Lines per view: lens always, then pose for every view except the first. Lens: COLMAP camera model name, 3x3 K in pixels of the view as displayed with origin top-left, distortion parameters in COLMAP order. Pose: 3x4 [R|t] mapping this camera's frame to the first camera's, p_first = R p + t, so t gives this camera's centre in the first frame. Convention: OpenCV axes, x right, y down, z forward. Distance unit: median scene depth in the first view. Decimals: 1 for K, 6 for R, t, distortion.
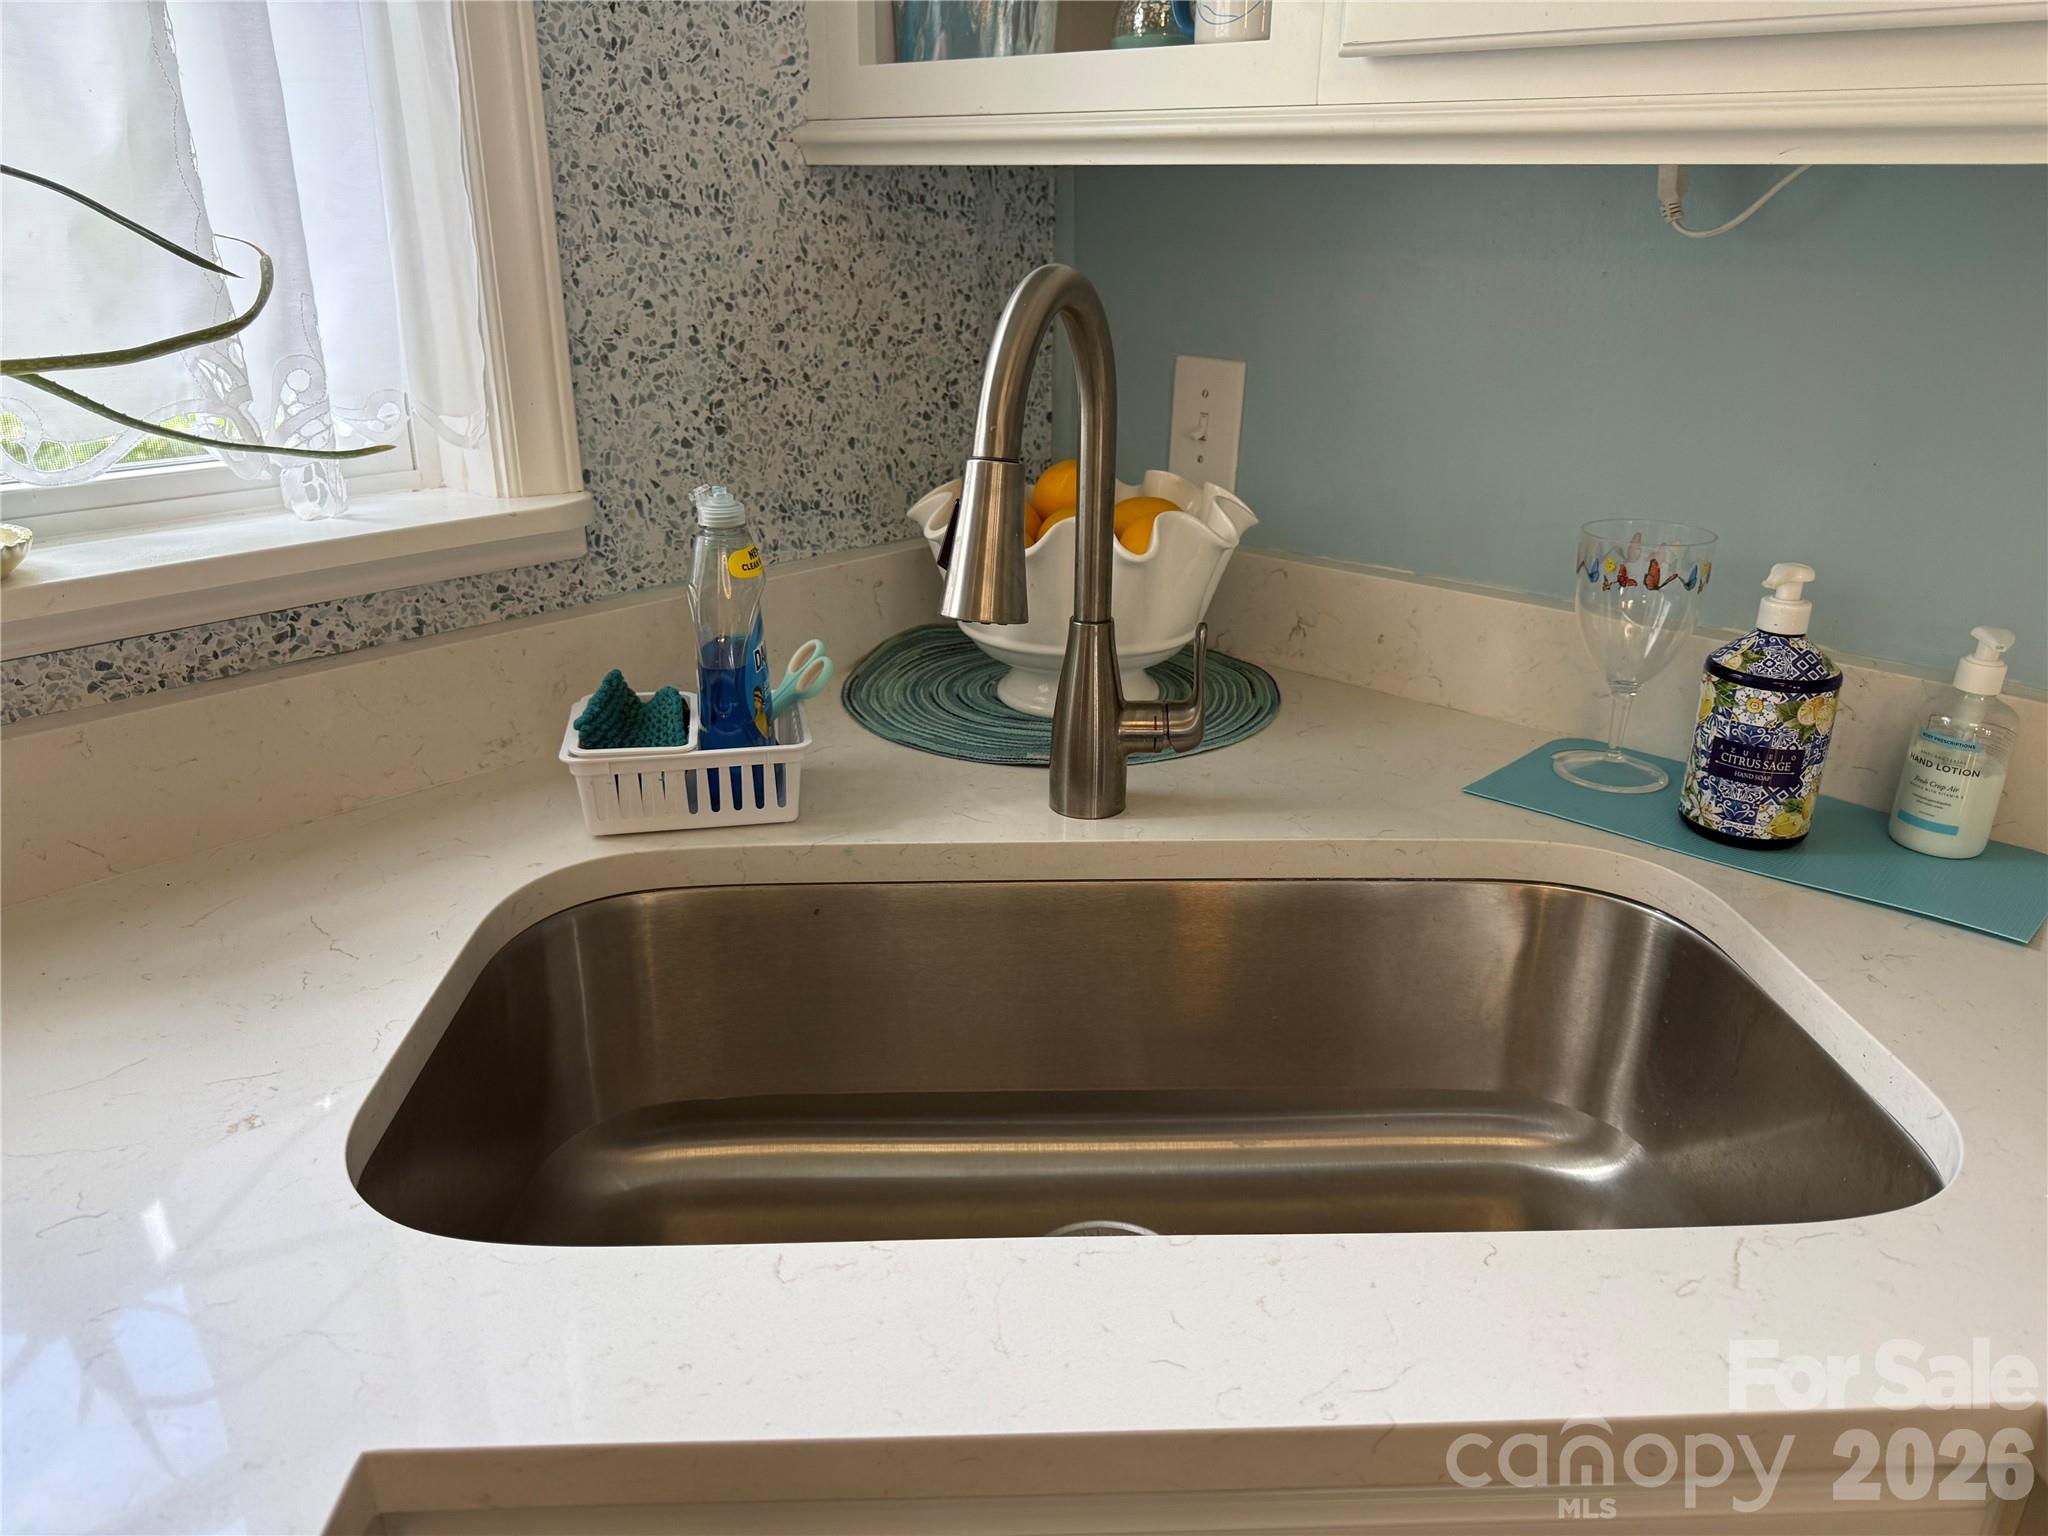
lens RADIAL K [[1433.9, 0, 1027.7], [0, 1433.9, 772.2], [0, 0, 1]] dist [0.140432, -0.202735]
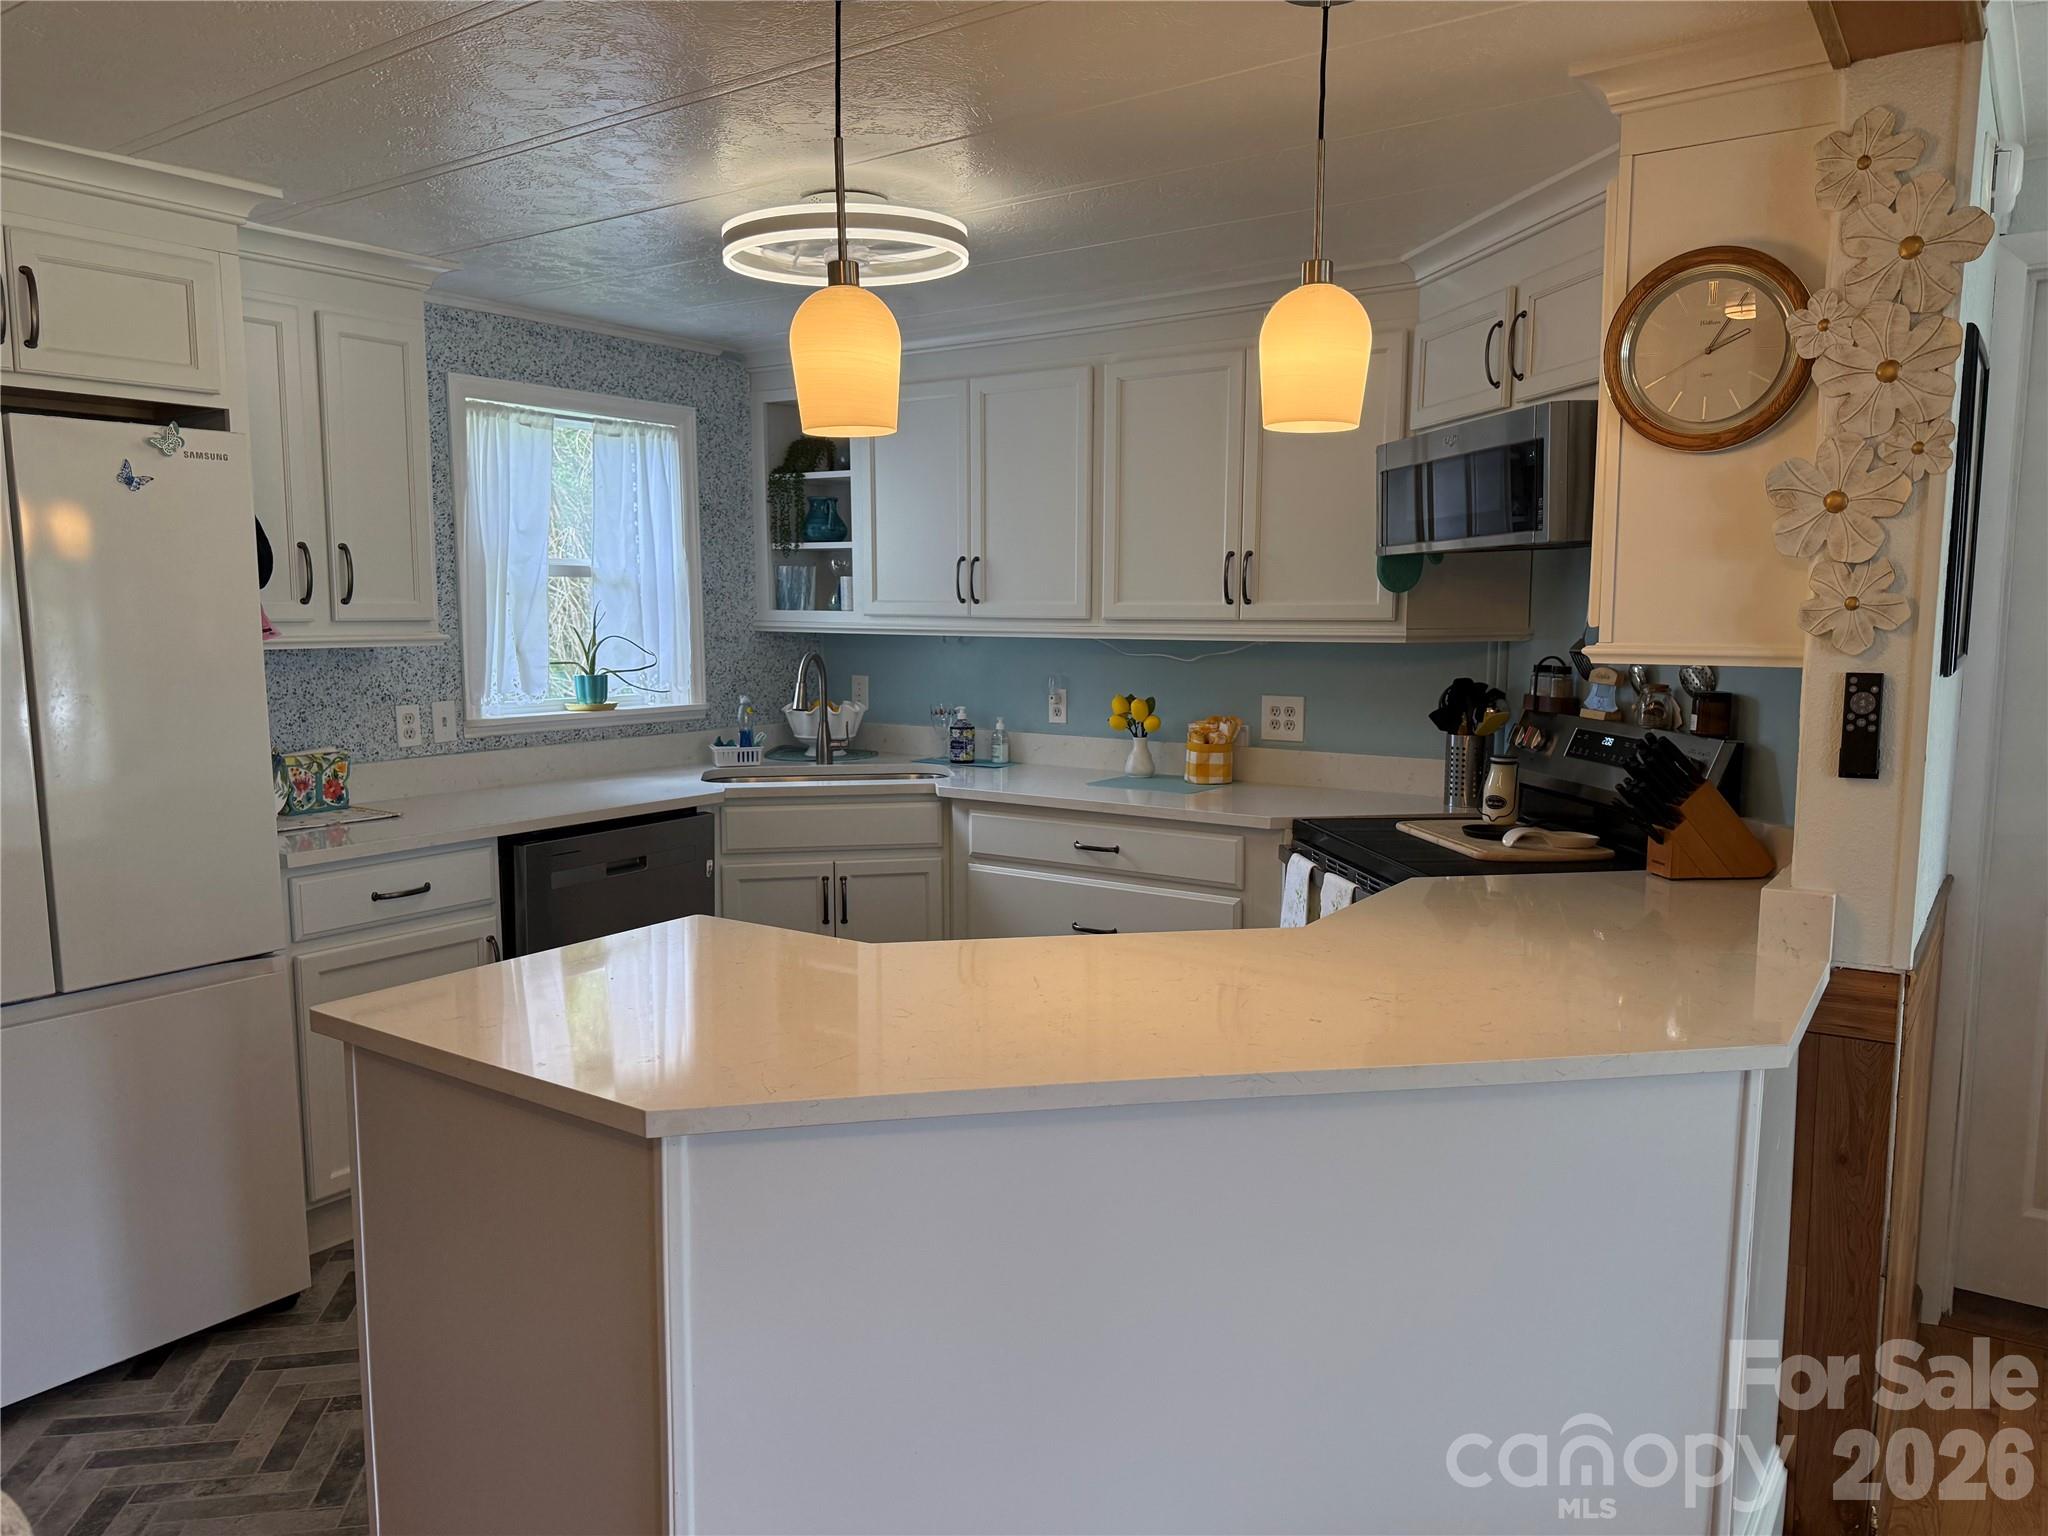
lens RADIAL K [[1431.0, 0, 1030.9], [0, 1431.0, 775.9], [0, 0, 1]] dist [0.100896, -0.124058]
pose [[0.991943, -0.025646, 0.124062, 0.129615], [0.056723, 0.965557, -0.253932, 1.280352], [-0.113277, 0.258923, 0.959233, -3.489605]]
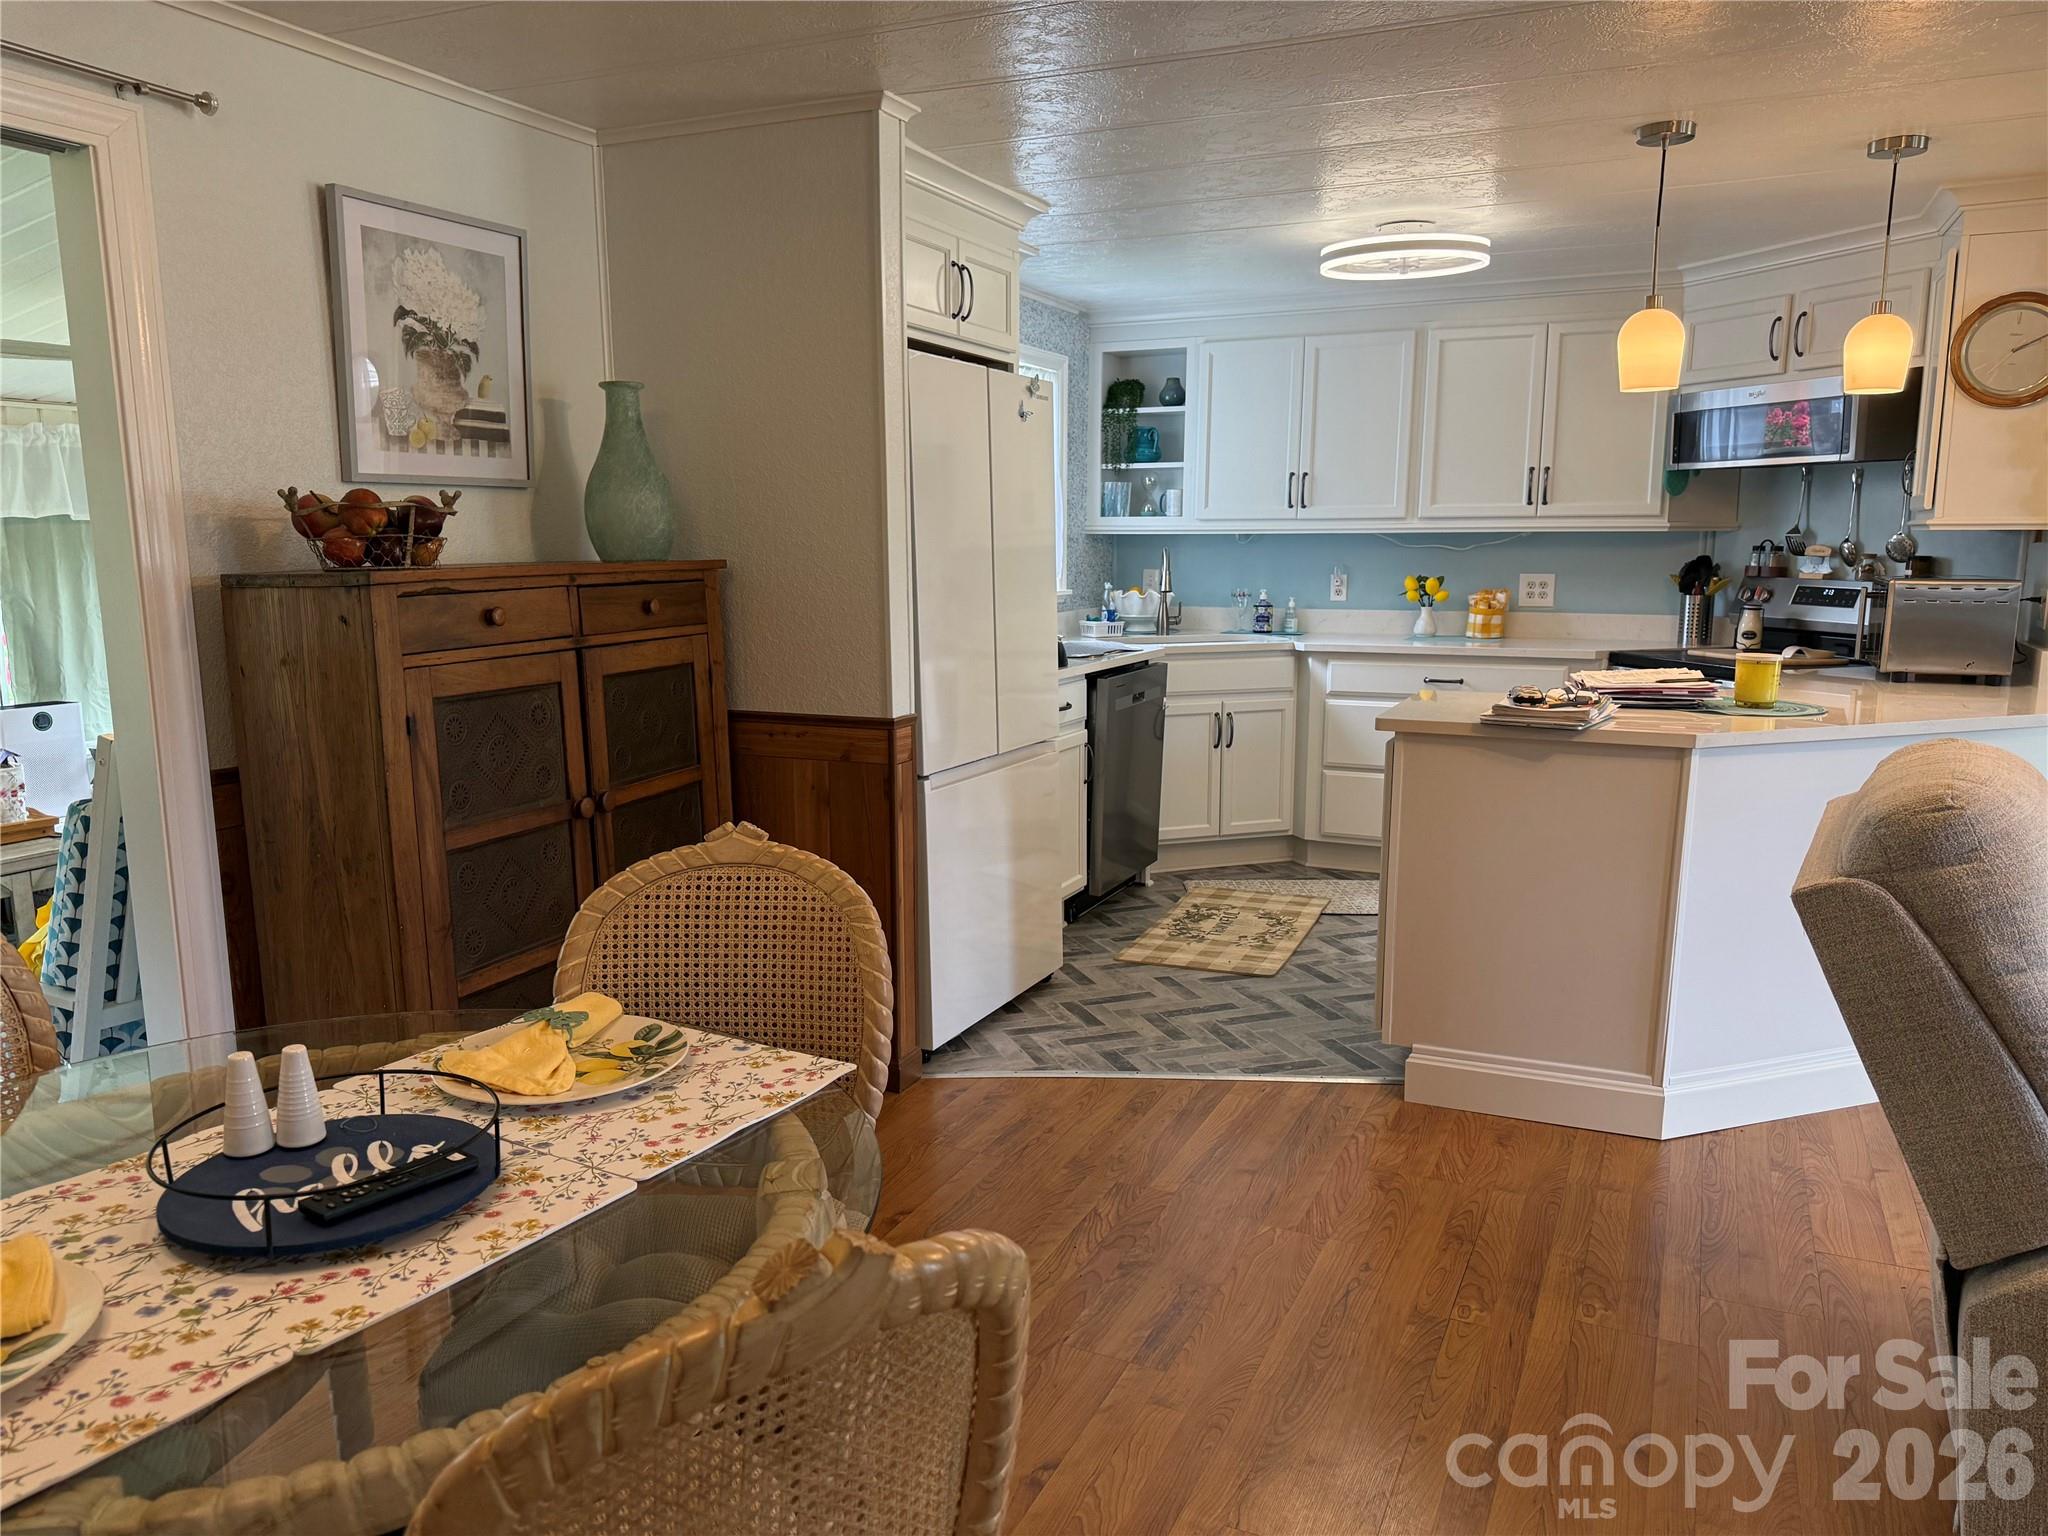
lens RADIAL K [[1421.9, 0, 1013.4], [0, 1421.9, 781.7], [0, 0, 1]] dist [0.163204, -0.352202]
pose [[0.958071, -0.059975, 0.280184, -2.293409], [0.117227, 0.974310, -0.192294, 1.716226], [-0.261453, 0.217076, 0.940489, -4.347667]]
